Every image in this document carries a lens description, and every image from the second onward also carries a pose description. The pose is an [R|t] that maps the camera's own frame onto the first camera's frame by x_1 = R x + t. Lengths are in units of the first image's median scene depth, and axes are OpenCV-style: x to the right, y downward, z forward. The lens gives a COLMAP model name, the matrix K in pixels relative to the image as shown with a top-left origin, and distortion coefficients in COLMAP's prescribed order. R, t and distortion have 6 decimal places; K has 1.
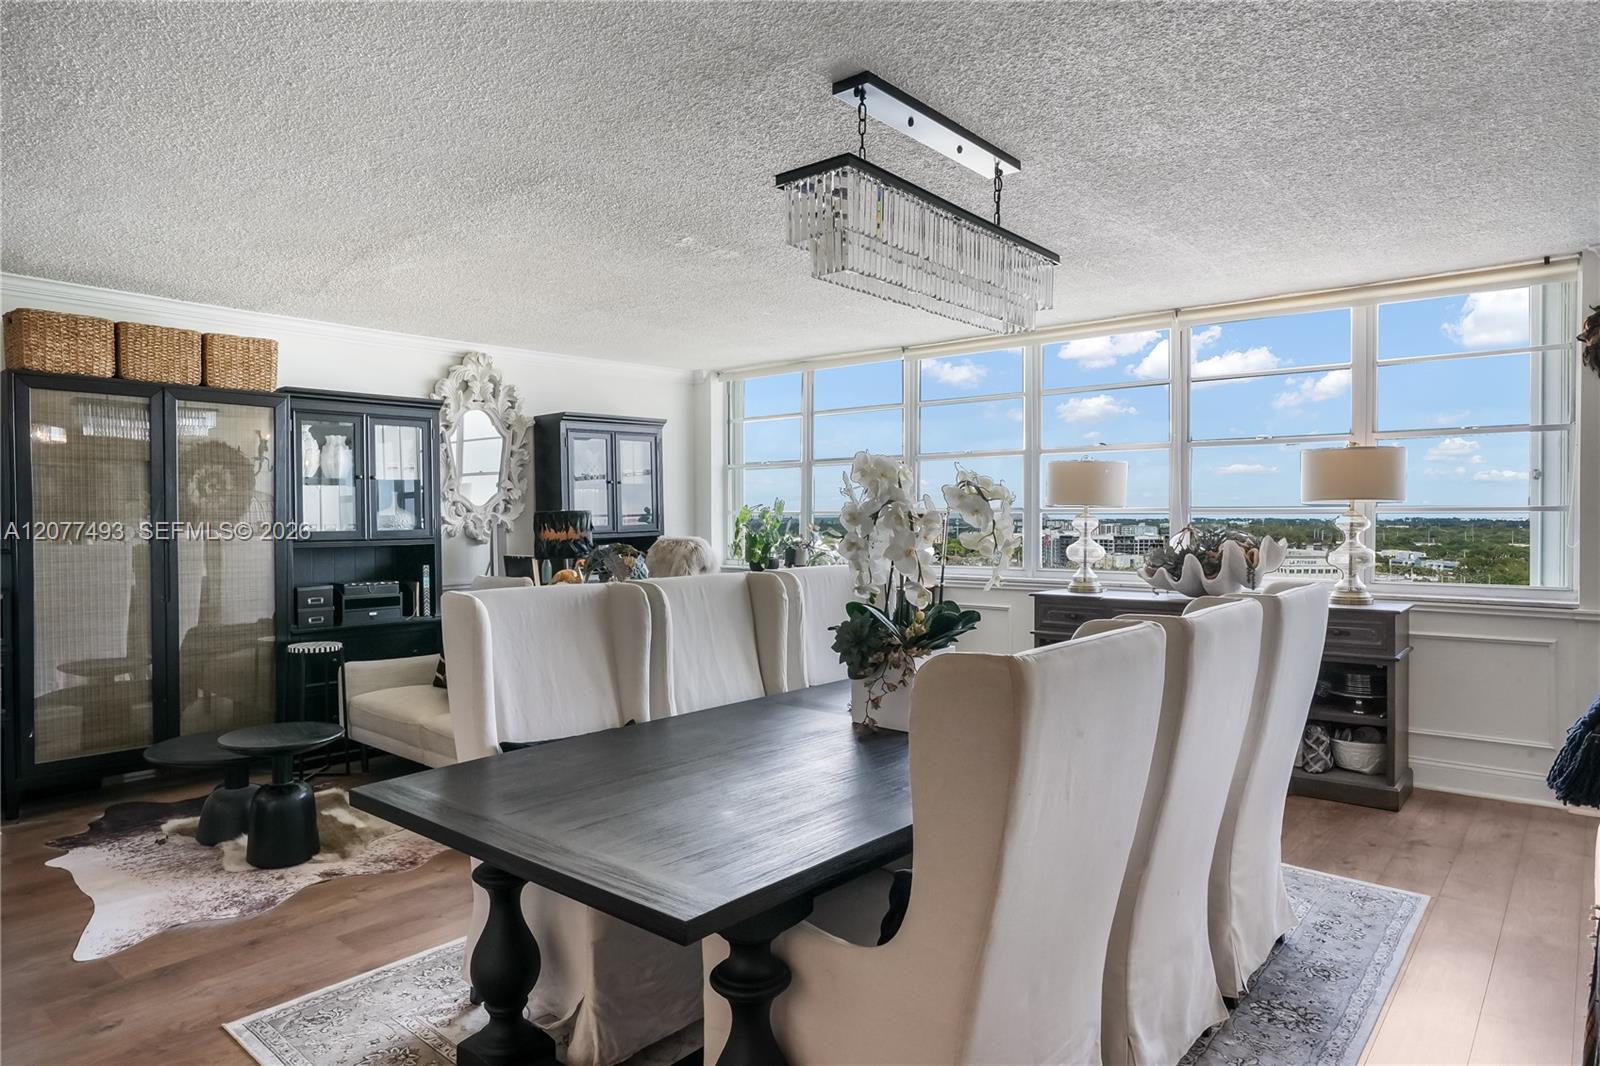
lens RADIAL K [[961.7, 0, 798.3], [0, 961.7, 531.0], [0, 0, 1]] dist [-0.041047, 0.036636]
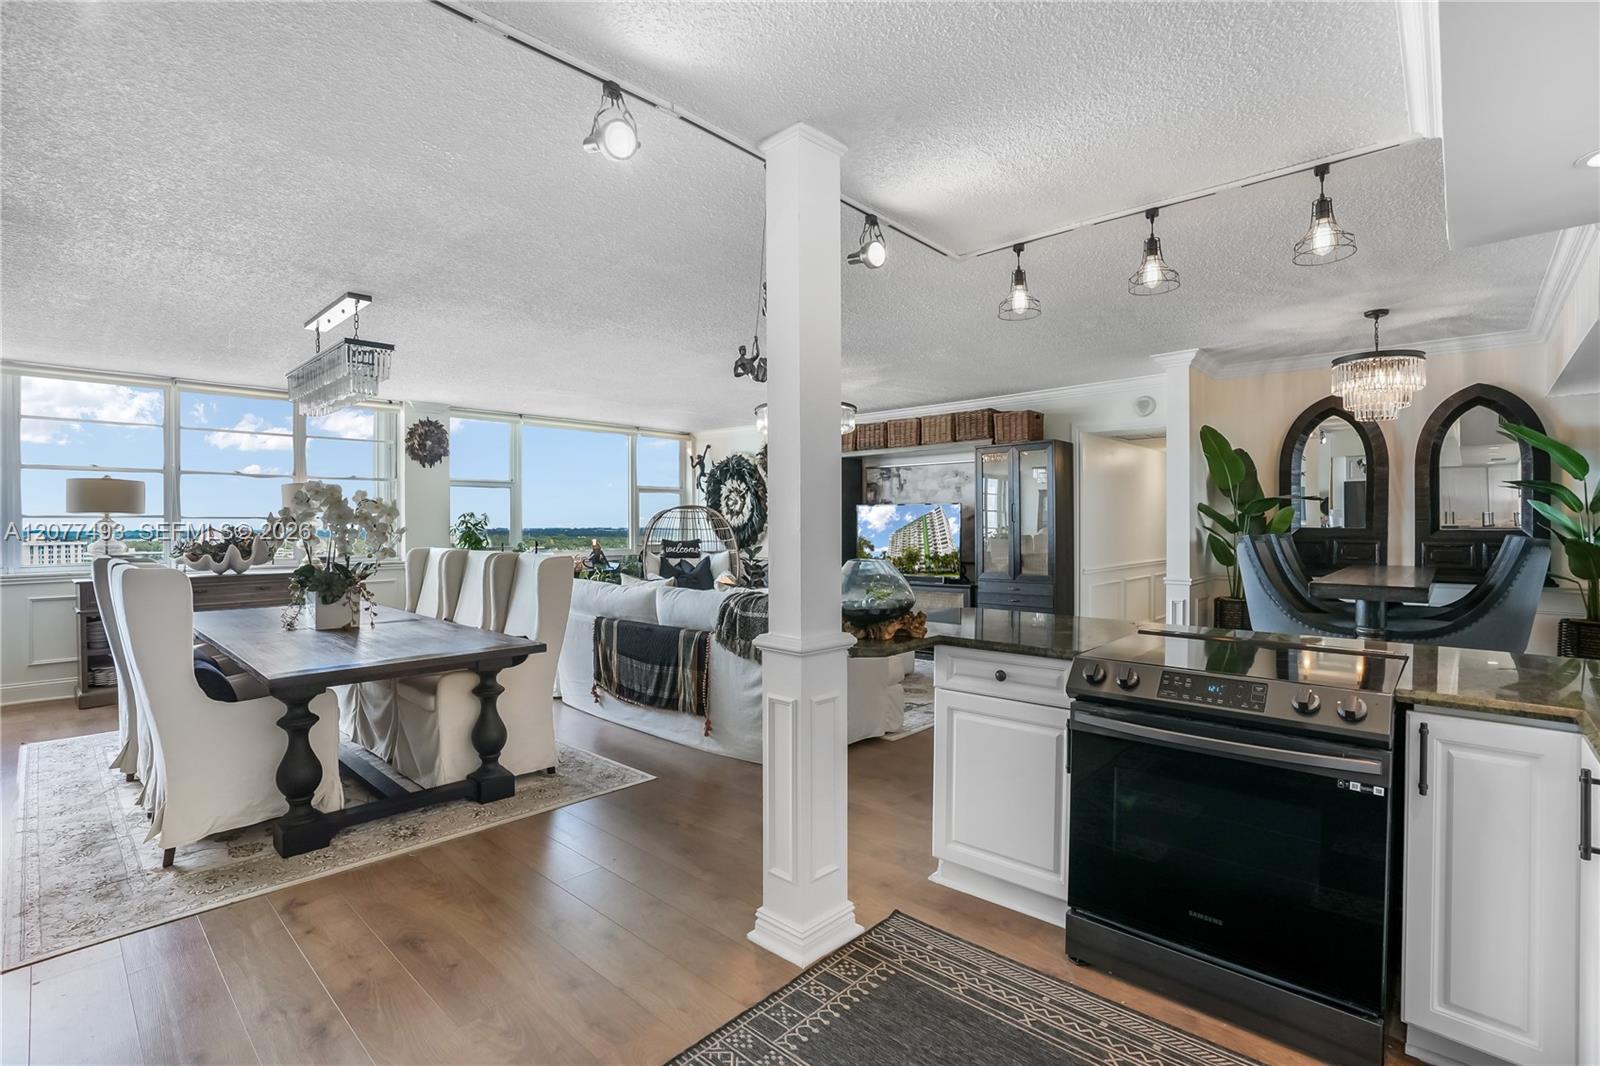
lens RADIAL K [[744.6, 0, 801.1], [0, 744.6, 526.8], [0, 0, 1]] dist [-0.070372, 0.027029]
pose [[0.044905, -0.000957, 0.998991, -0.695481], [0.018929, 0.999821, 0.000107, 0.011979], [-0.998812, 0.018905, 0.044915, 0.015226]]
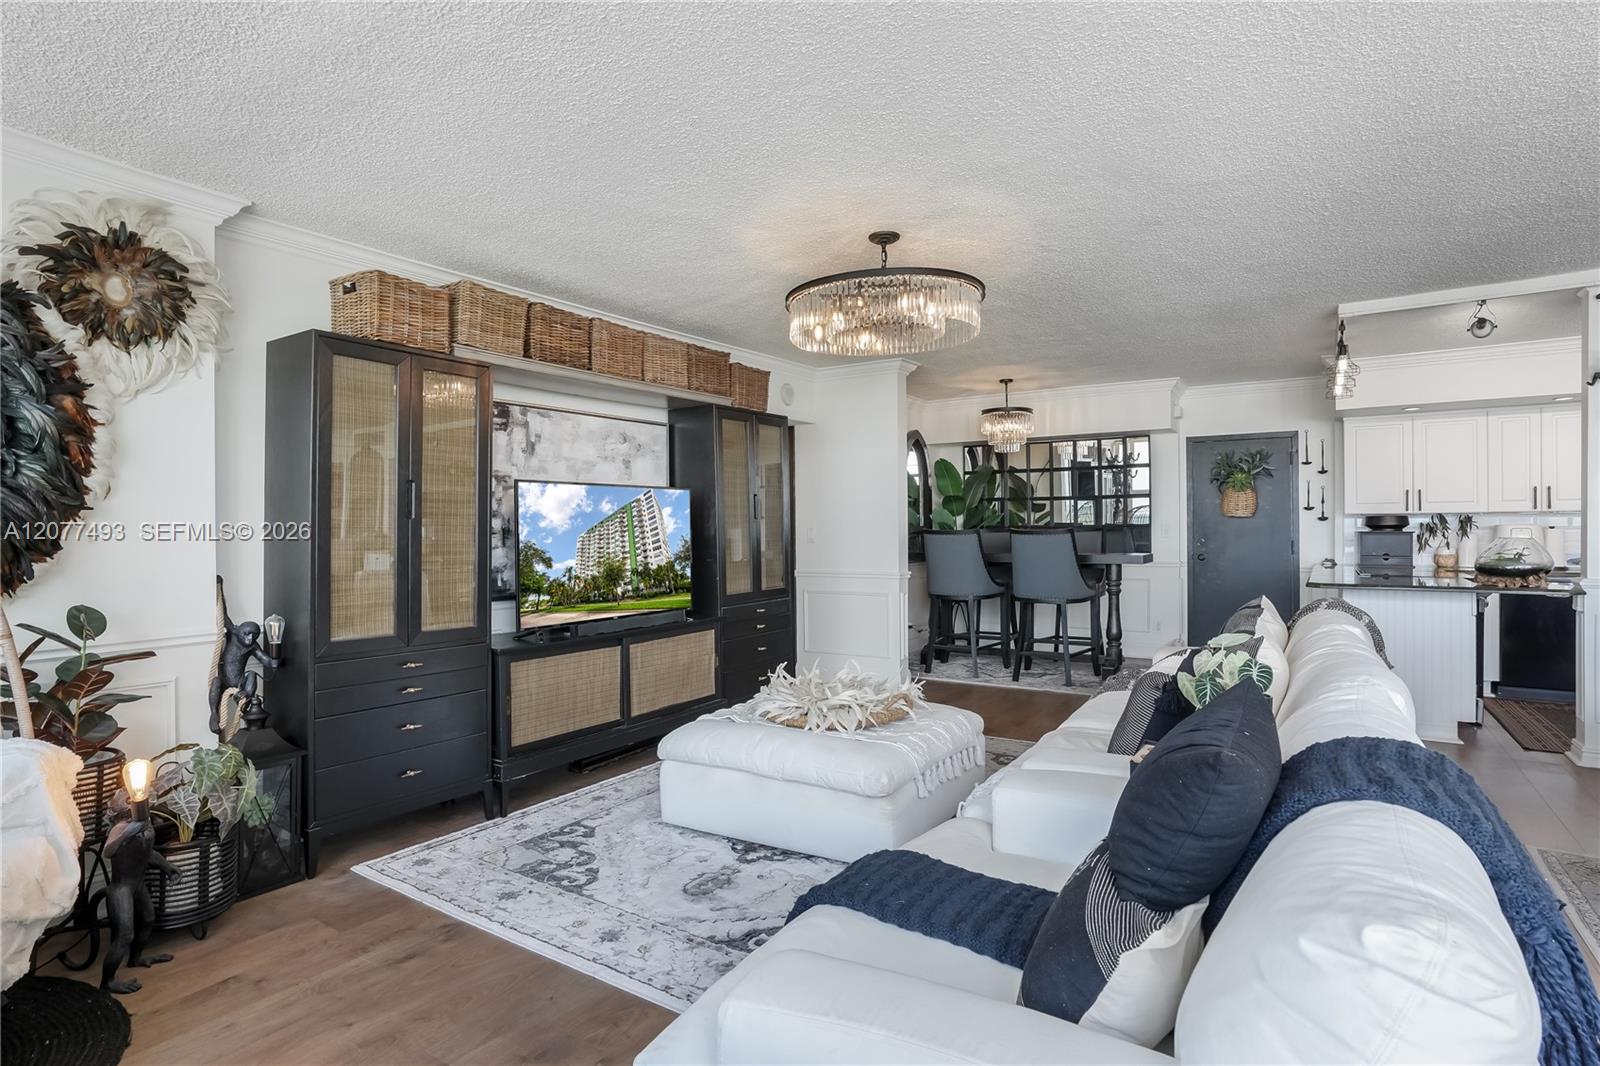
lens RADIAL K [[811.3, 0, 802.1], [0, 811.3, 528.5], [0, 0, 1]] dist [-0.052630, 0.024963]
pose [[-0.992940, 0.011108, -0.118100, 0.668419], [0.008565, 0.999721, 0.022019, 0.001053], [0.118311, 0.020852, -0.992758, 0.735268]]
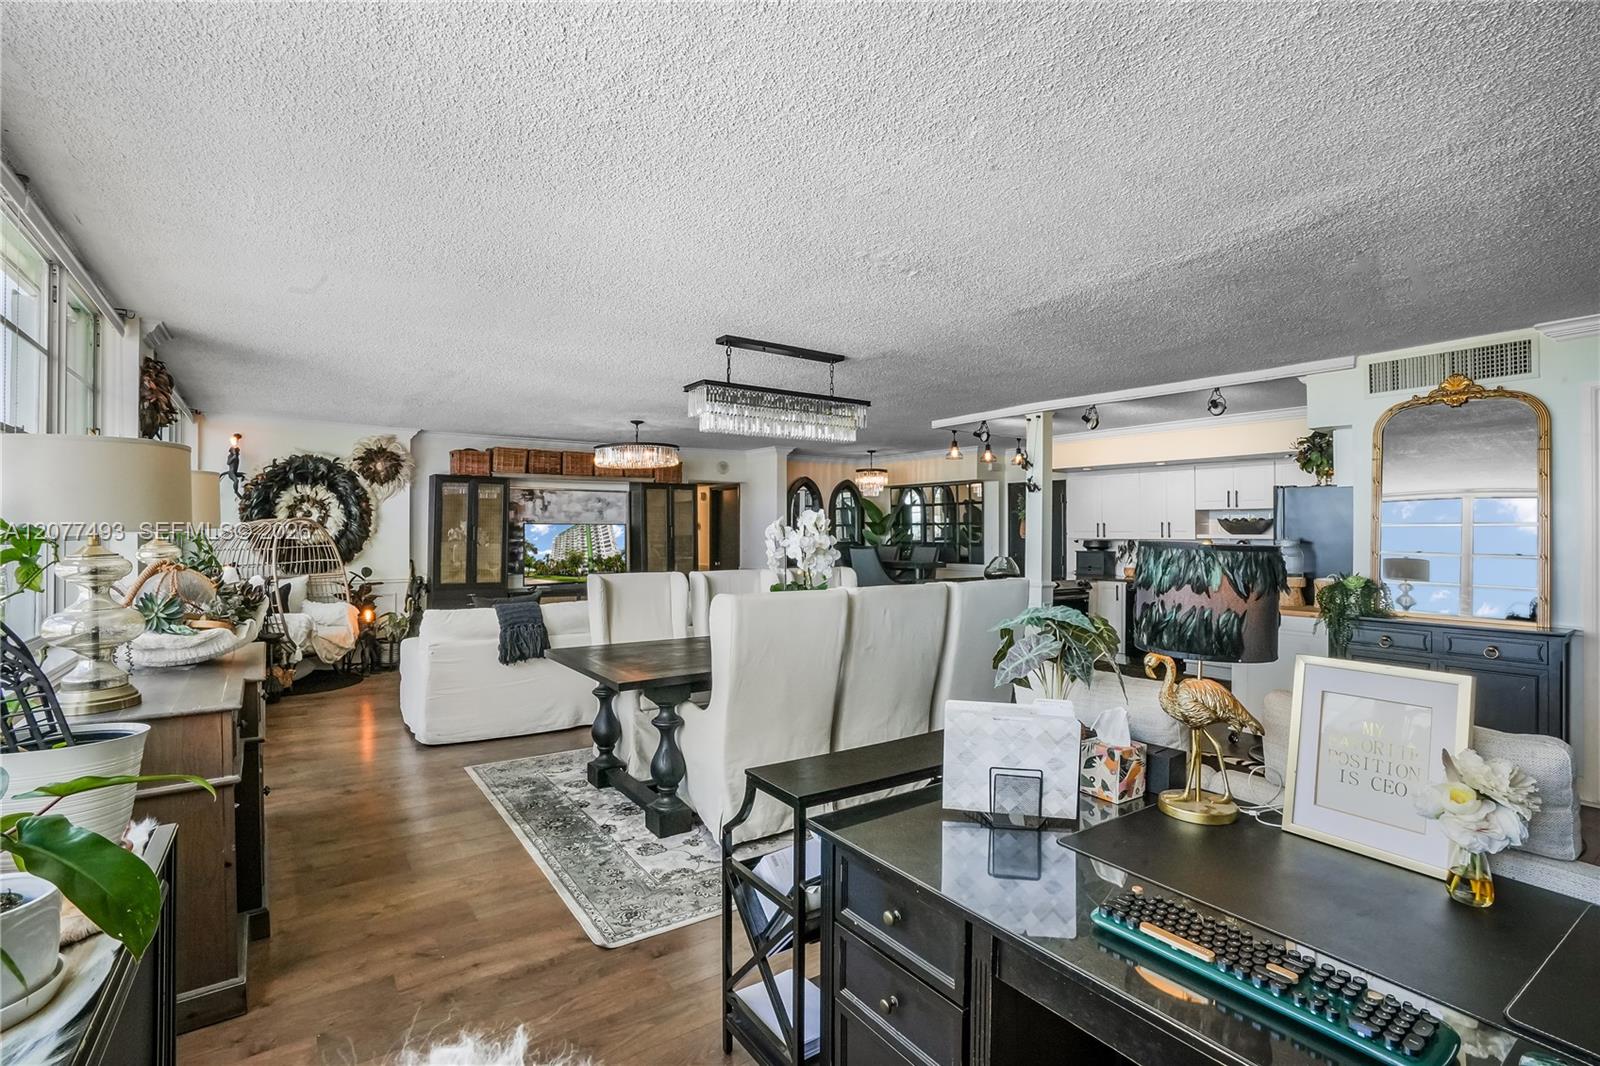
lens RADIAL K [[739.0, 0, 799.0], [0, 739.0, 529.2], [0, 0, 1]] dist [-0.072785, 0.027416]
pose [[-0.968575, 0.002516, 0.248710, -0.155819], [0.005859, 0.999902, 0.012703, -0.034129], [-0.248654, 0.013761, -0.968495, 1.391540]]
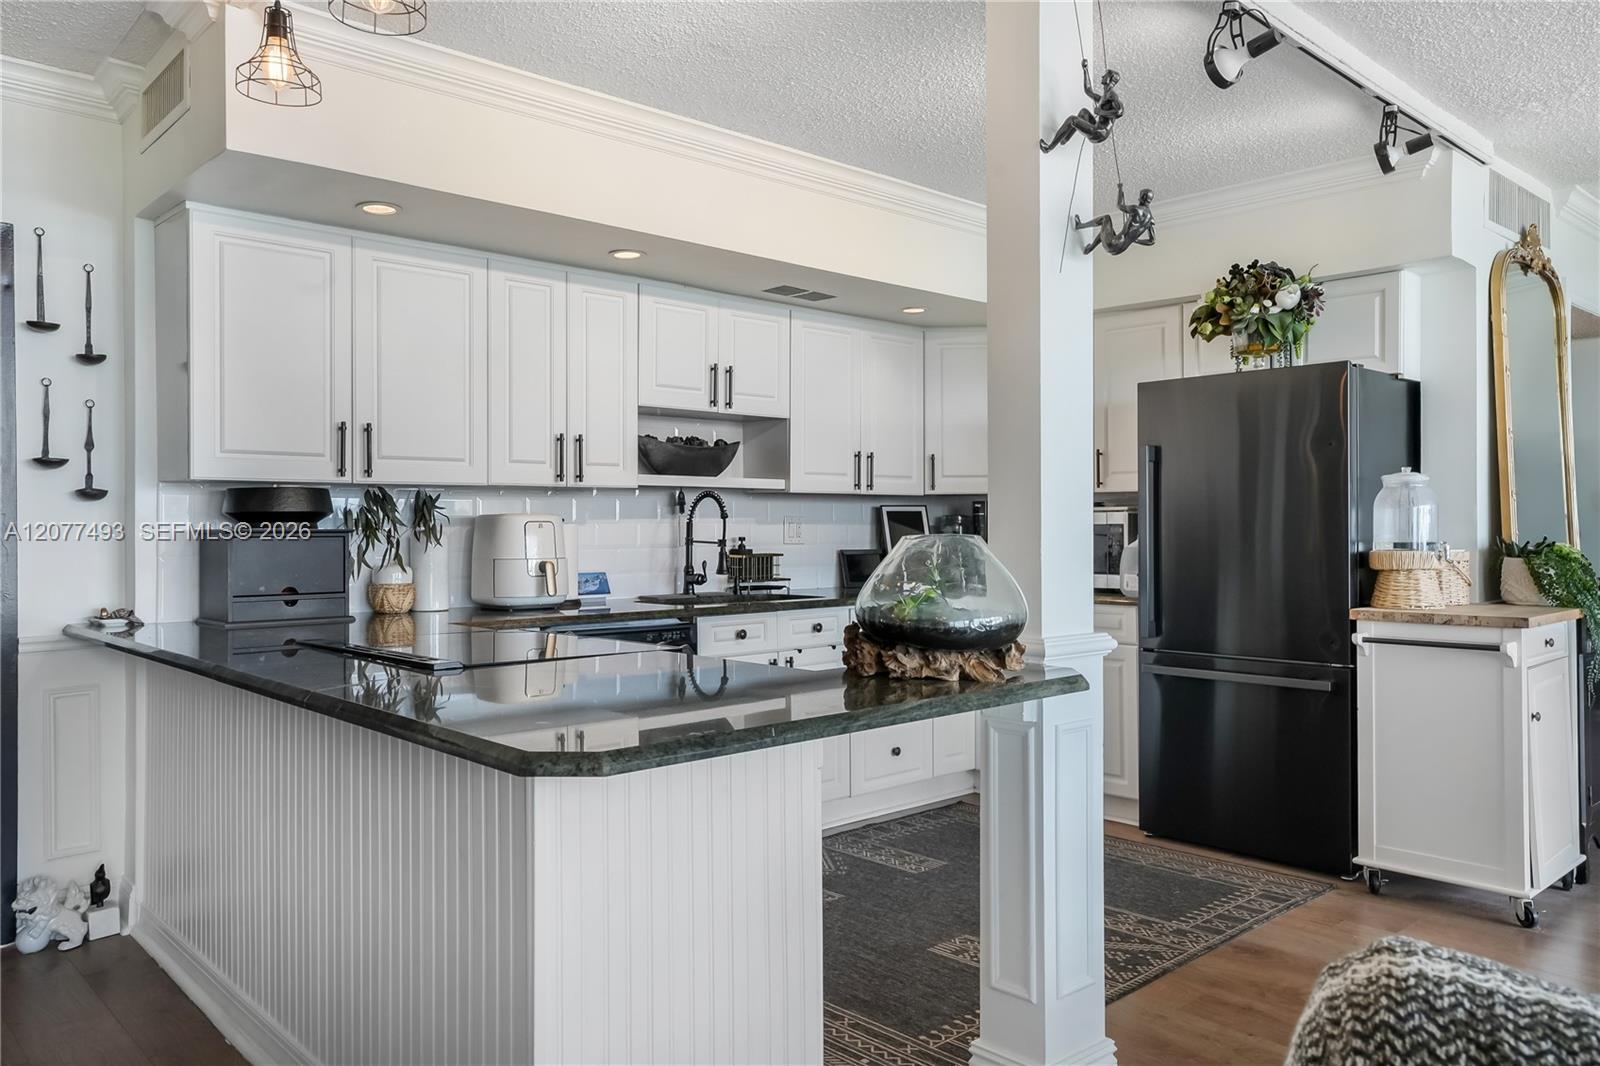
lens RADIAL K [[1159.5, 0, 791.5], [0, 1159.5, 527.9], [0, 0, 1]] dist [0.008723, 0.008285]
pose [[-0.126866, 0.008351, -0.991885, 0.255834], [-0.012450, 0.999872, 0.010011, 0.029632], [0.991842, 0.013619, -0.126746, -0.008607]]
